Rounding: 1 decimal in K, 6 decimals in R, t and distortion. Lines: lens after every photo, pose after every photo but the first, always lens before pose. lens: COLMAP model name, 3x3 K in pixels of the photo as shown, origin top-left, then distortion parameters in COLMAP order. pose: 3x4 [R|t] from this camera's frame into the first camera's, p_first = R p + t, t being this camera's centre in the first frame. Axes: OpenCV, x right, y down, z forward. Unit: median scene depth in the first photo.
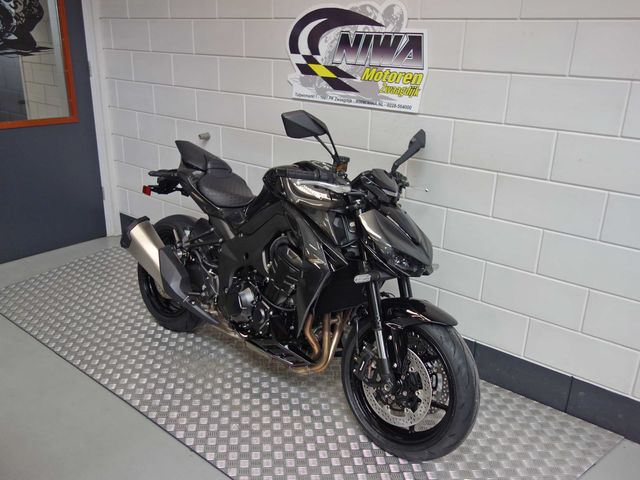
lens RADIAL K [[554.5, 0, 323.3], [0, 554.5, 238.6], [0, 0, 1]] dist [0.054511, 0.004408]
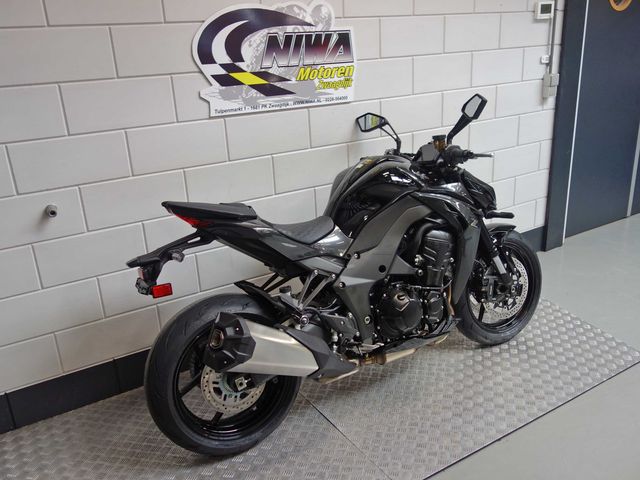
lens RADIAL K [[526.1, 0, 319.5], [0, 526.1, 239.1], [0, 0, 1]] dist [0.012893, 0.001758]
pose [[0.347306, -0.375823, 0.859149, -0.777697], [0.369665, 0.896859, 0.242883, -0.230502], [-0.861816, 0.233243, 0.450413, 0.573576]]
